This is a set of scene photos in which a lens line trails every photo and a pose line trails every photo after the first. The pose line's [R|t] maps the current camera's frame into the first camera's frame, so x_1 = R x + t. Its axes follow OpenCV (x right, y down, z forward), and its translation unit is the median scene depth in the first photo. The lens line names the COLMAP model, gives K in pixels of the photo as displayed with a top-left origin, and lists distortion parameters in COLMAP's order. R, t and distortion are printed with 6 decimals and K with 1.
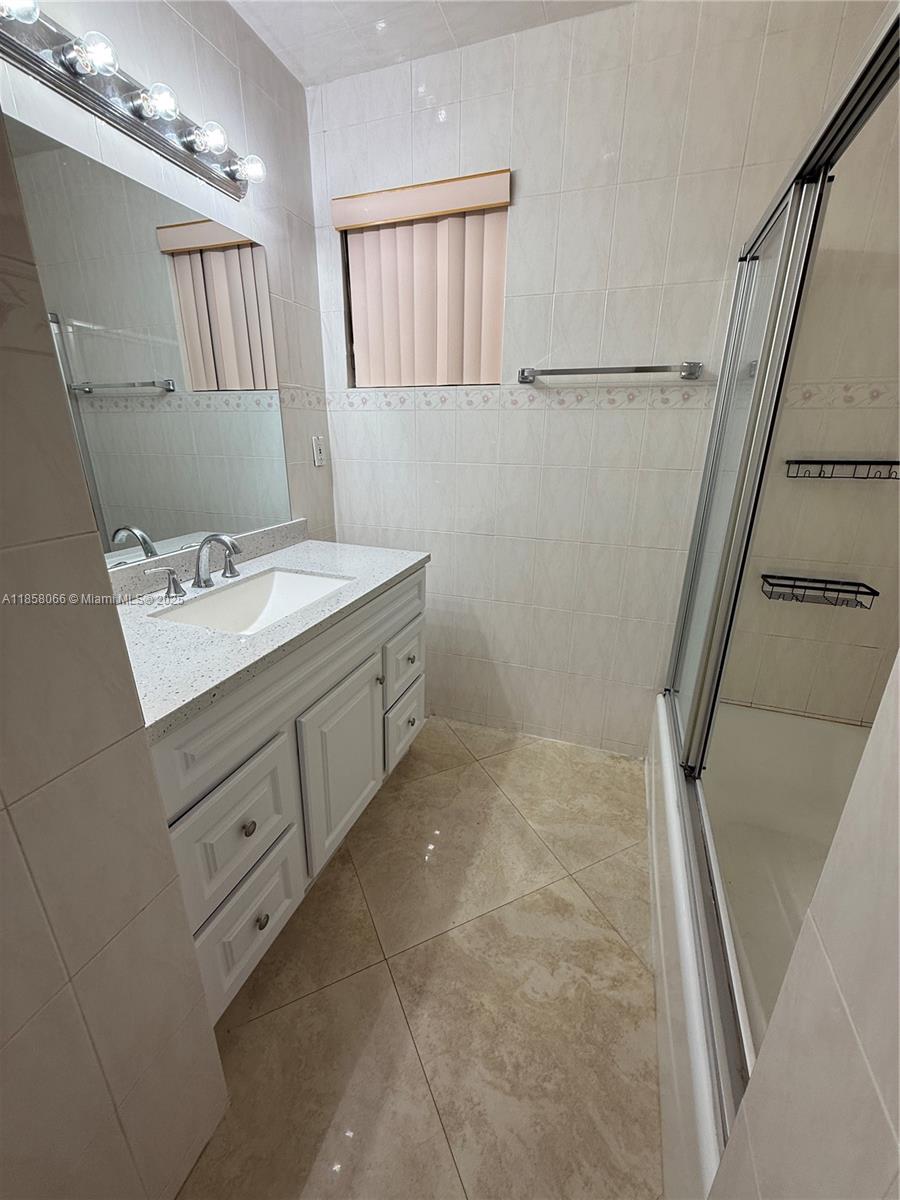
lens RADIAL K [[479.2, 0, 449.0], [0, 479.2, 597.5], [0, 0, 1]] dist [0.000597, -0.000036]
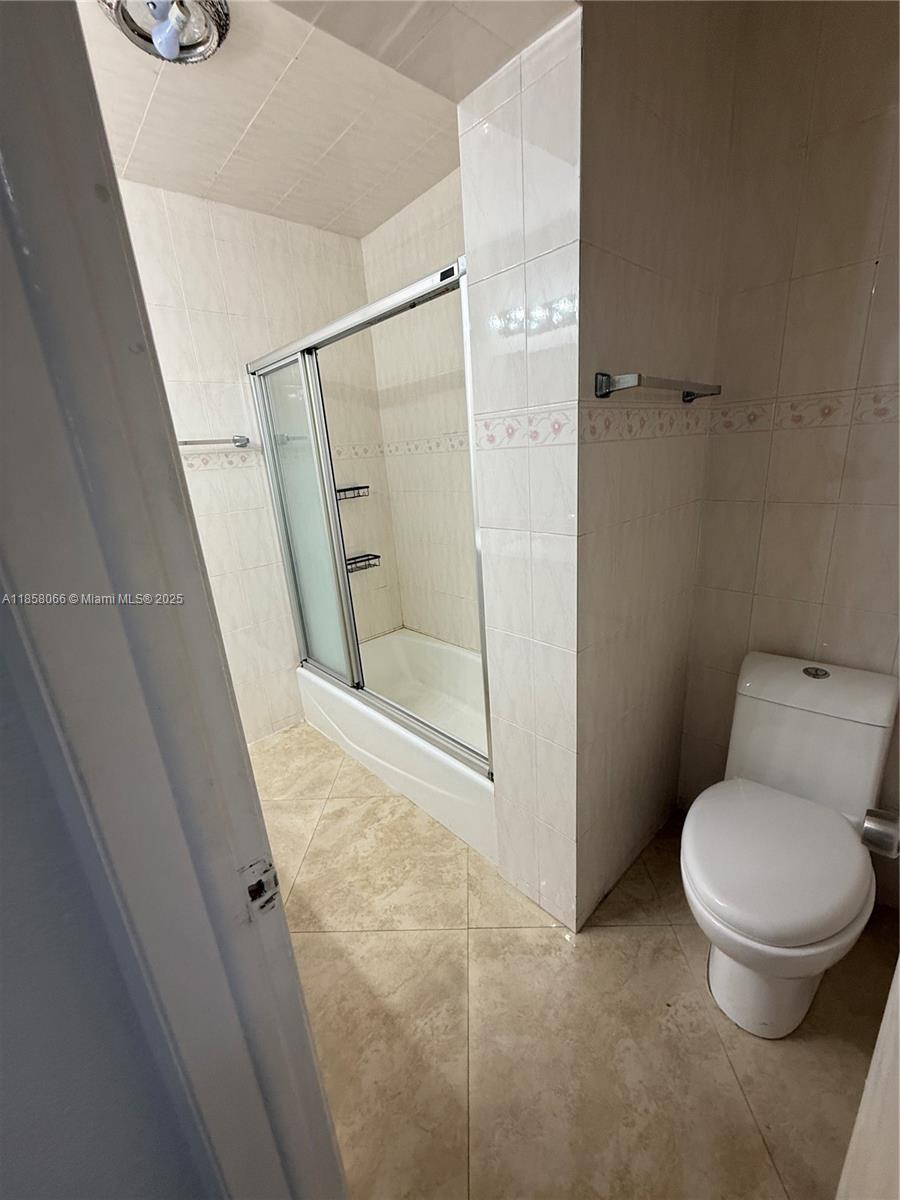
lens RADIAL K [[479.2, 0, 449.0], [0, 479.2, 597.5], [0, 0, 1]] dist [0.000597, -0.000036]
pose [[0.458456, -0.301619, 0.835969, -0.659557], [0.363243, 0.922083, 0.133482, -0.012010], [-0.811094, 0.242464, 0.532296, -0.180935]]
